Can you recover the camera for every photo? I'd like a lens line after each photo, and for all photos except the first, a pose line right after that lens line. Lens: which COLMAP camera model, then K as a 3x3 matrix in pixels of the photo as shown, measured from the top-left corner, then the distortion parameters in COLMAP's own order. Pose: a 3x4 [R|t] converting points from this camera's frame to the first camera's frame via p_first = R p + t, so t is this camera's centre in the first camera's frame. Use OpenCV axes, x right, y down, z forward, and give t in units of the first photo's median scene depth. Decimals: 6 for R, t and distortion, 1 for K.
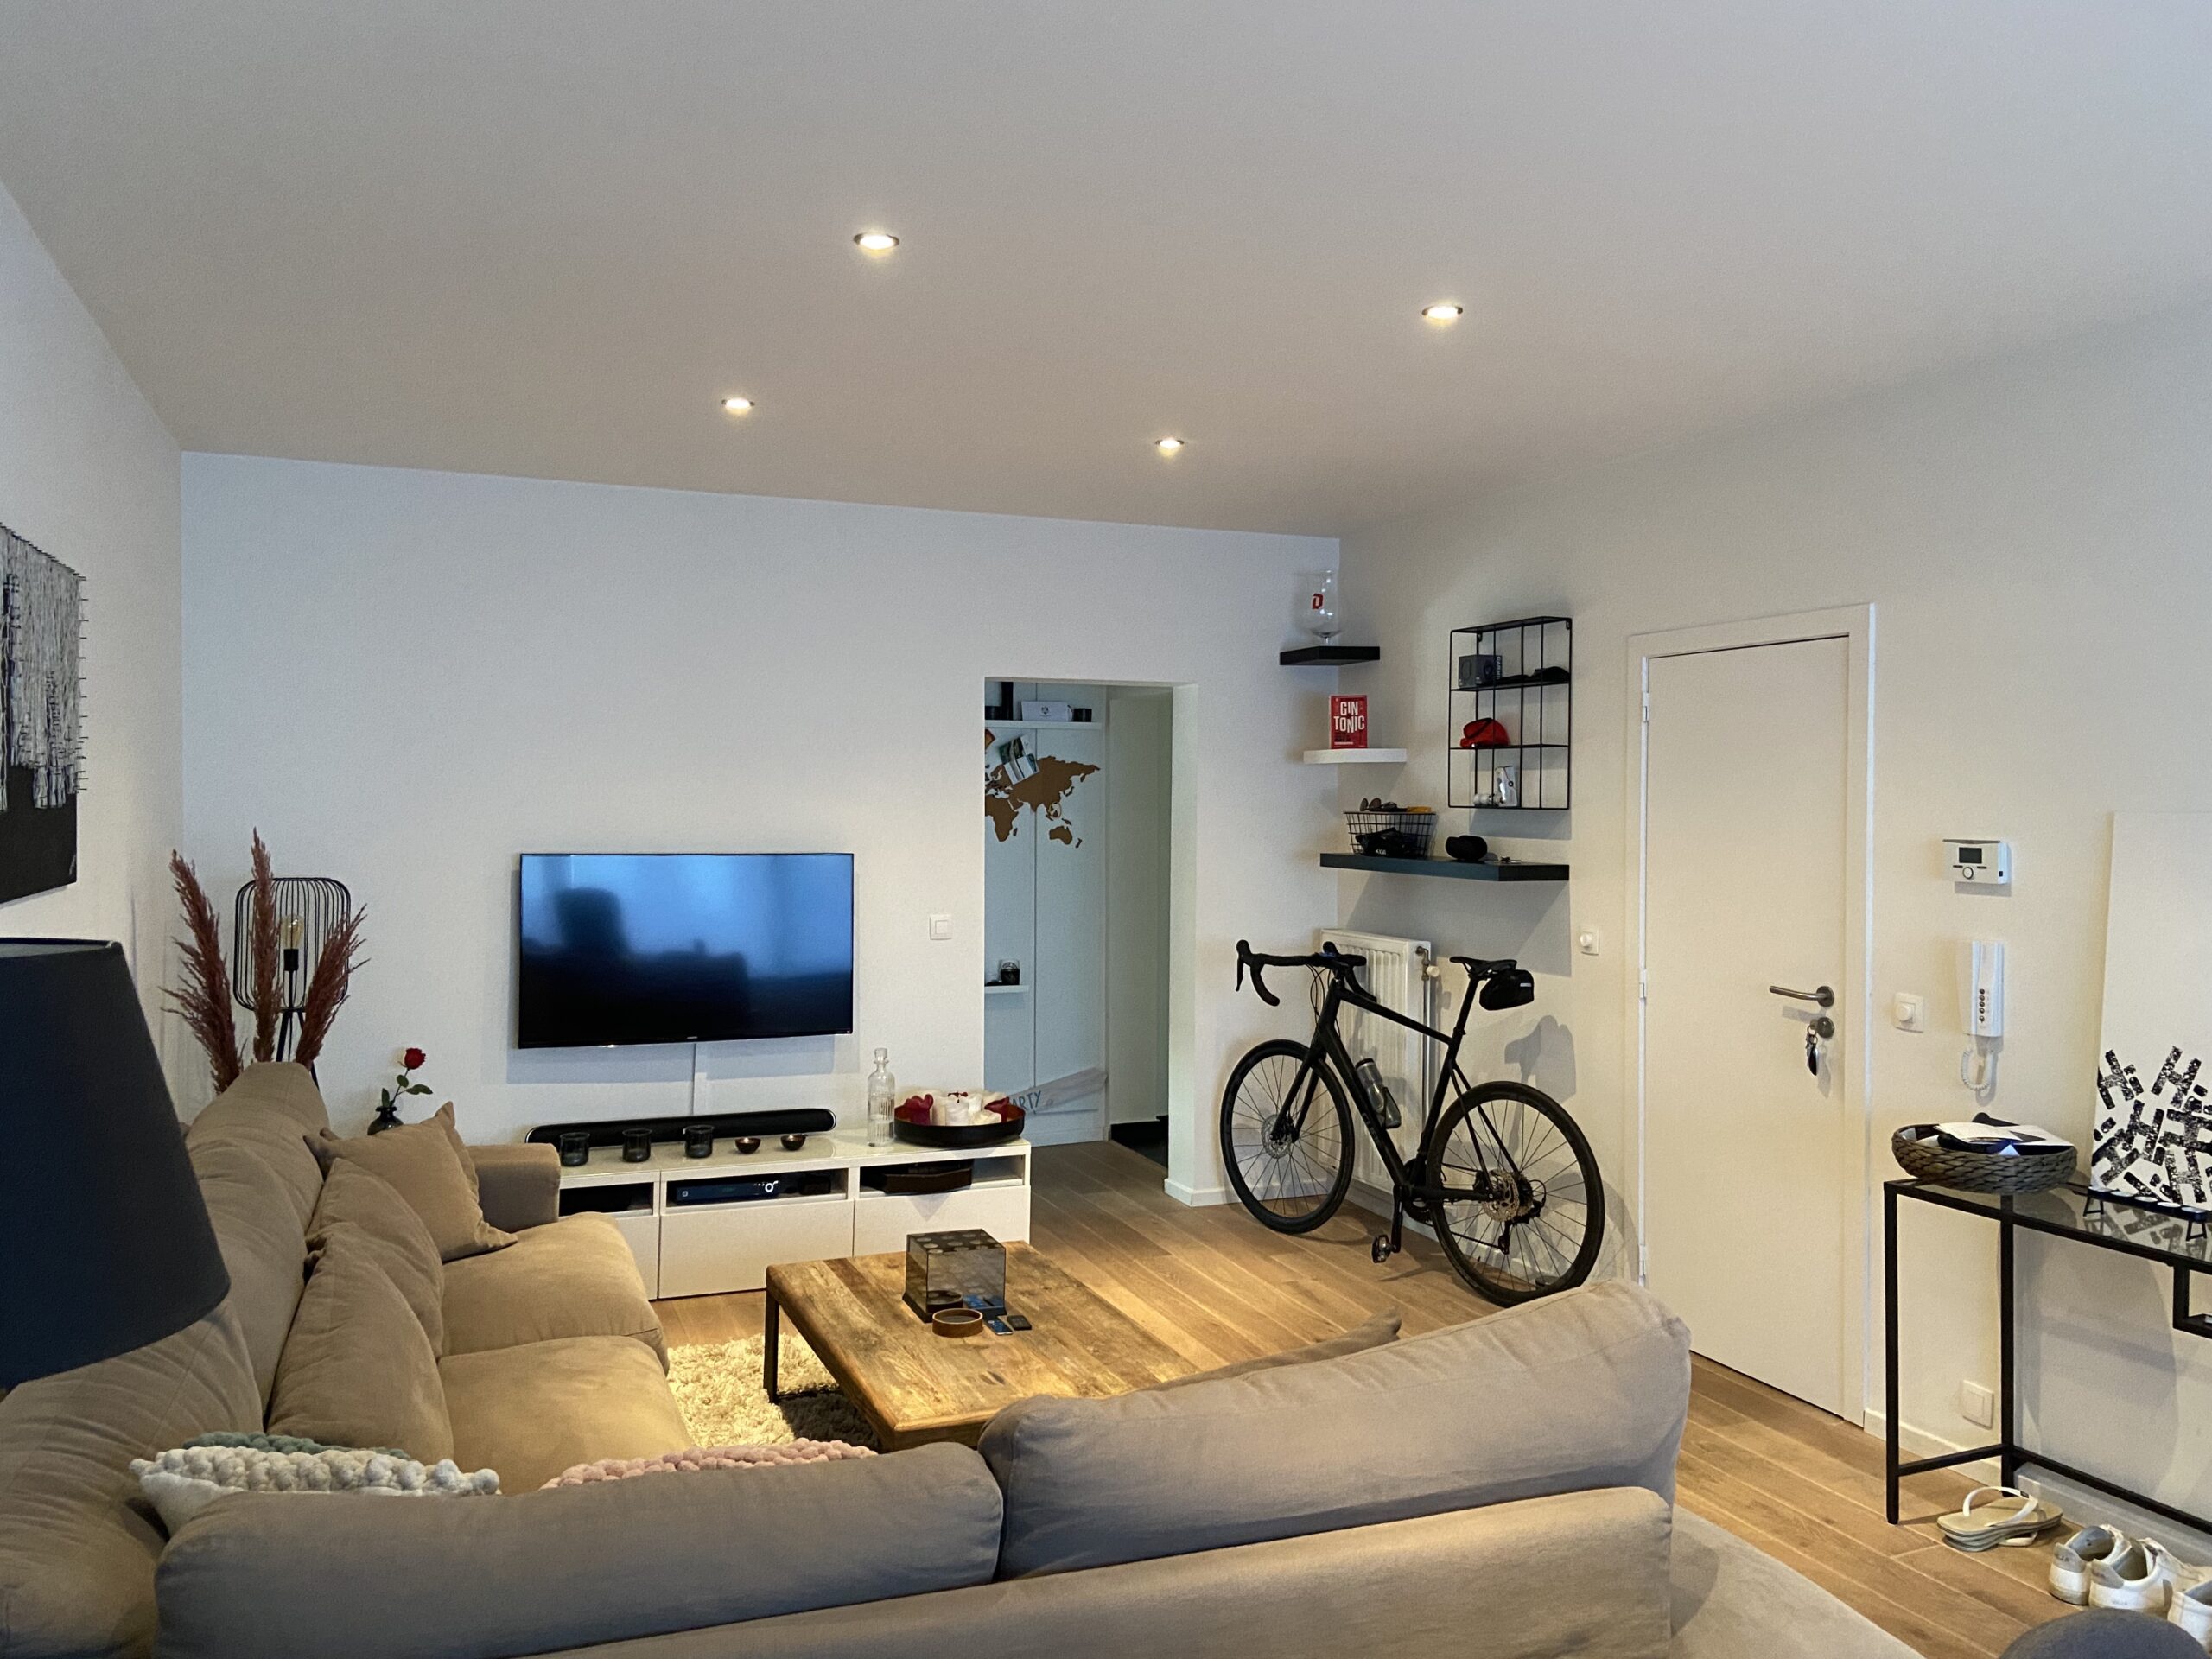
lens RADIAL K [[1671.2, 0, 1108.6], [0, 1671.2, 809.9], [0, 0, 1]] dist [0.089600, -0.094499]
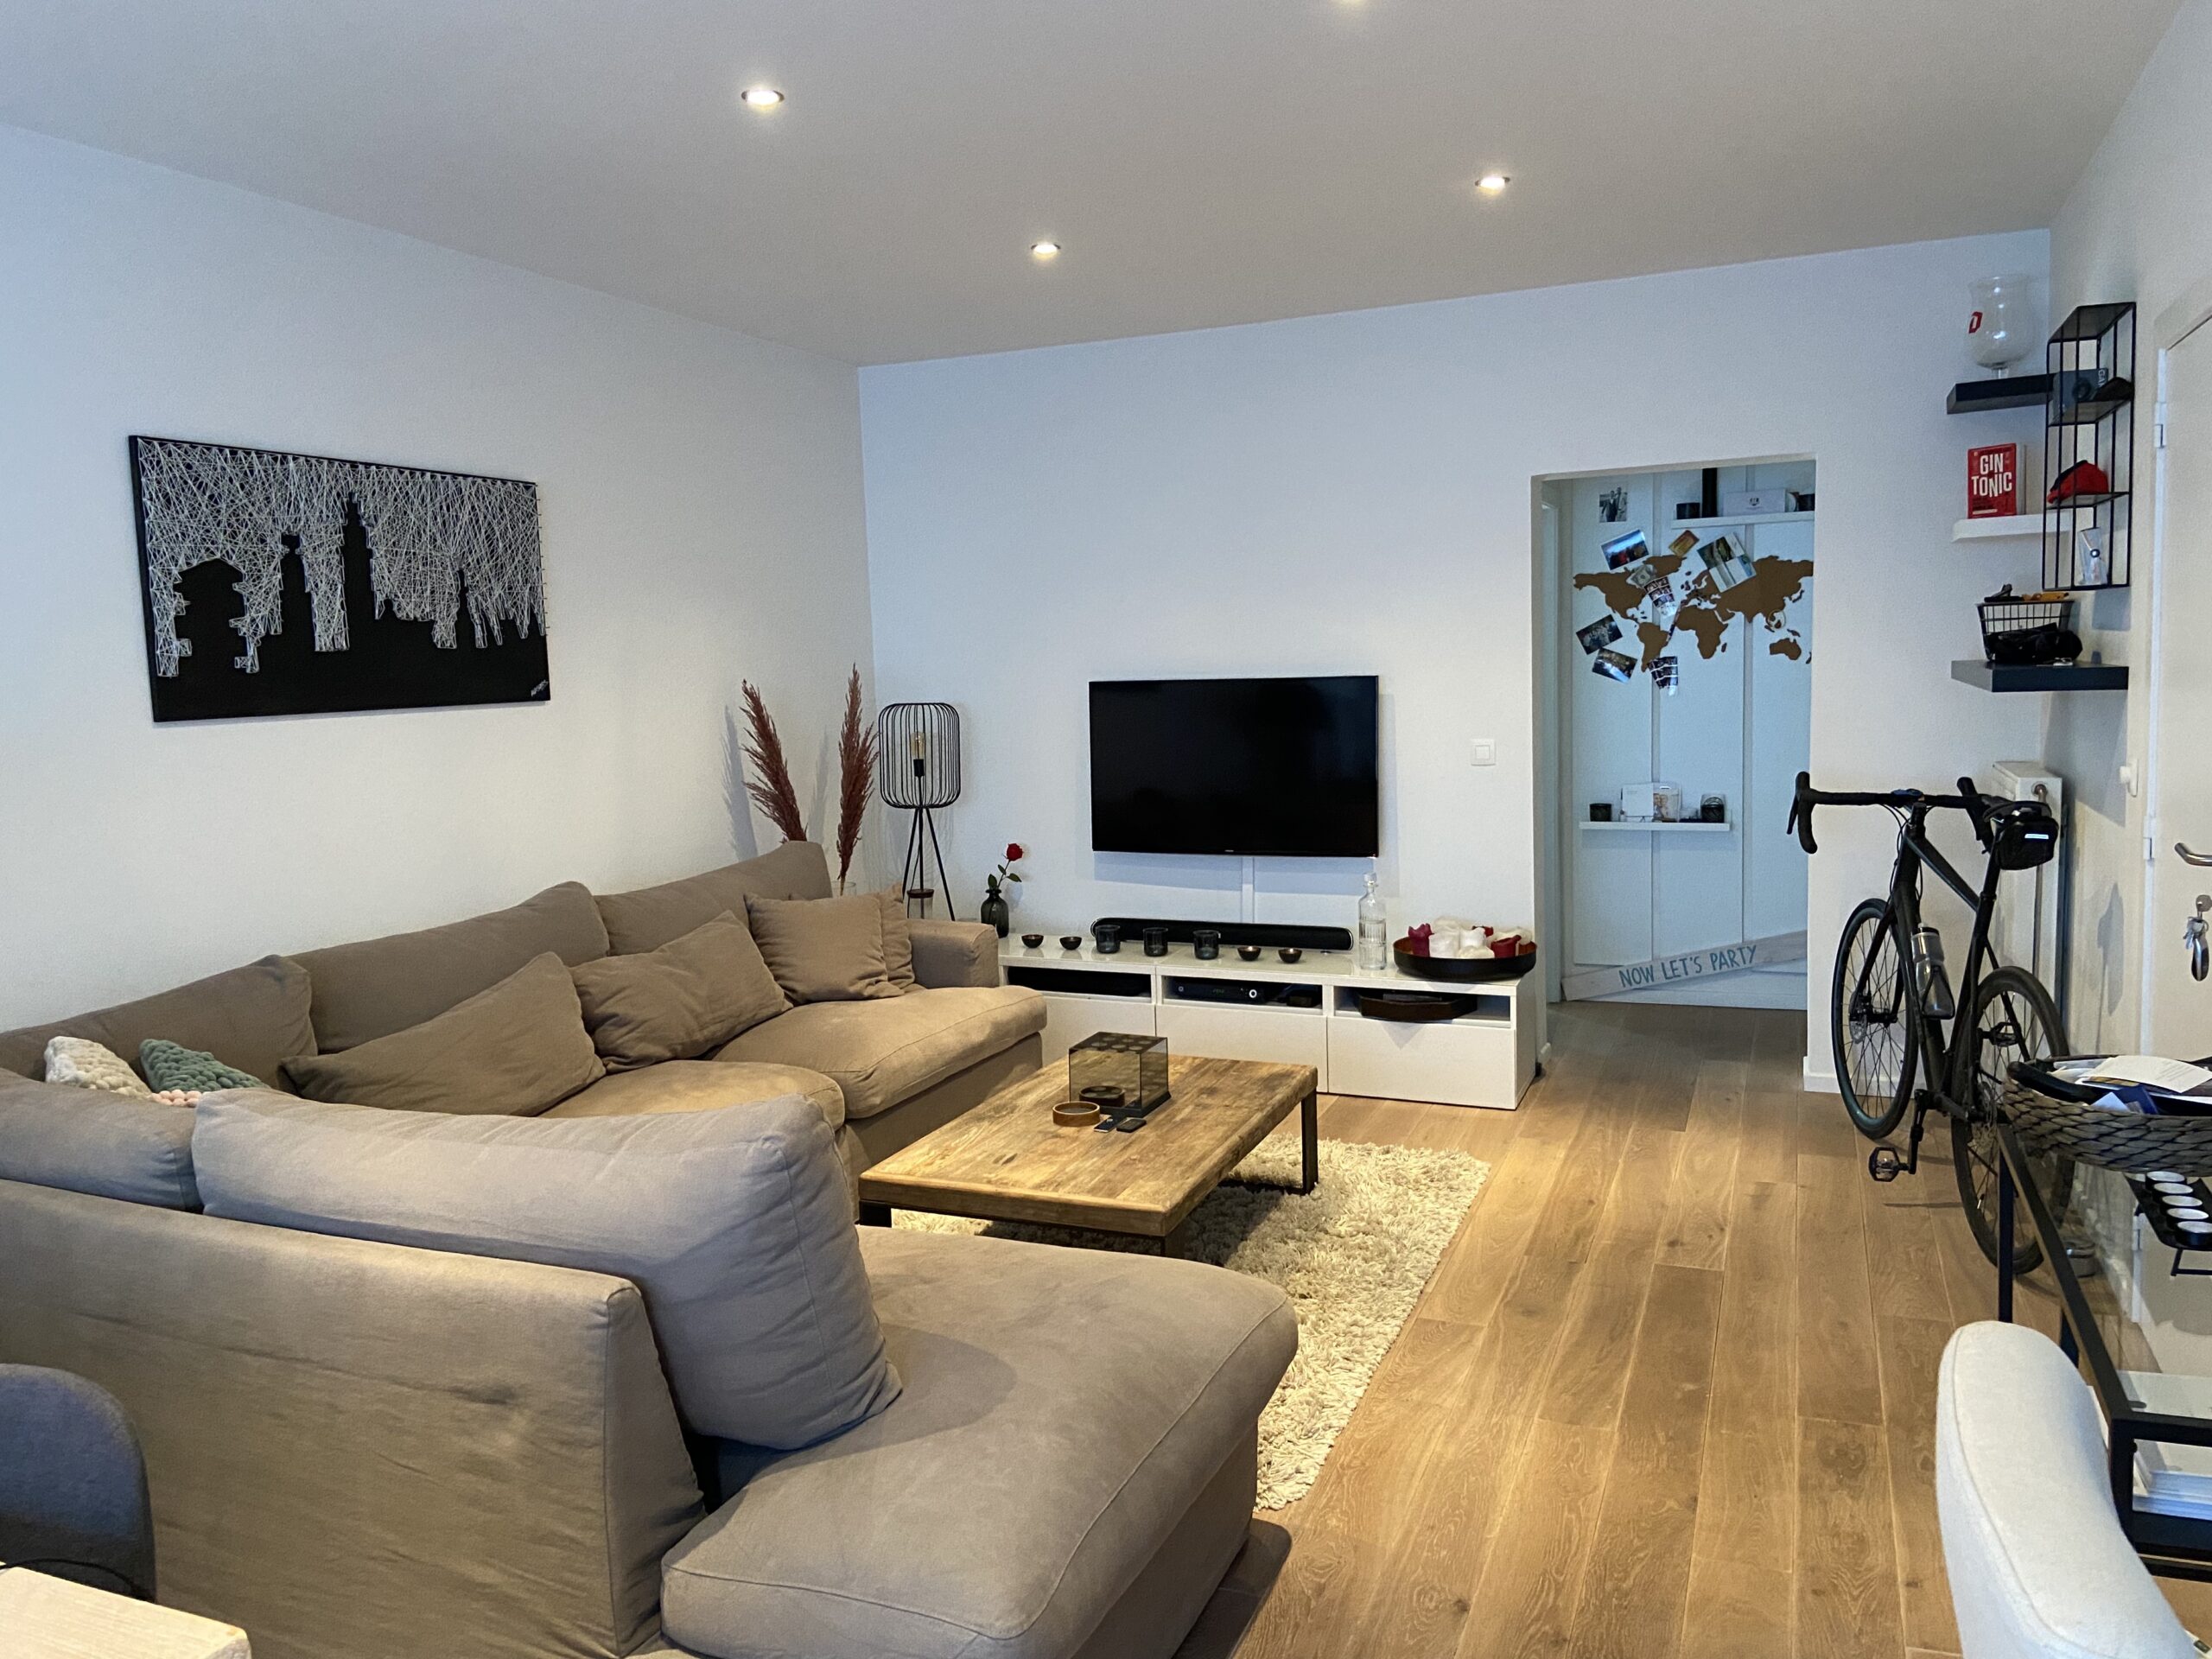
lens RADIAL K [[1671.2, 0, 1090.7], [0, 1671.2, 820.8], [0, 0, 1]] dist [0.089600, -0.094499]
pose [[0.709052, 0.041339, -0.703944, 0.458121], [0.030734, 0.995520, 0.089418, 0.019709], [0.704487, -0.085037, 0.704604, 0.199332]]
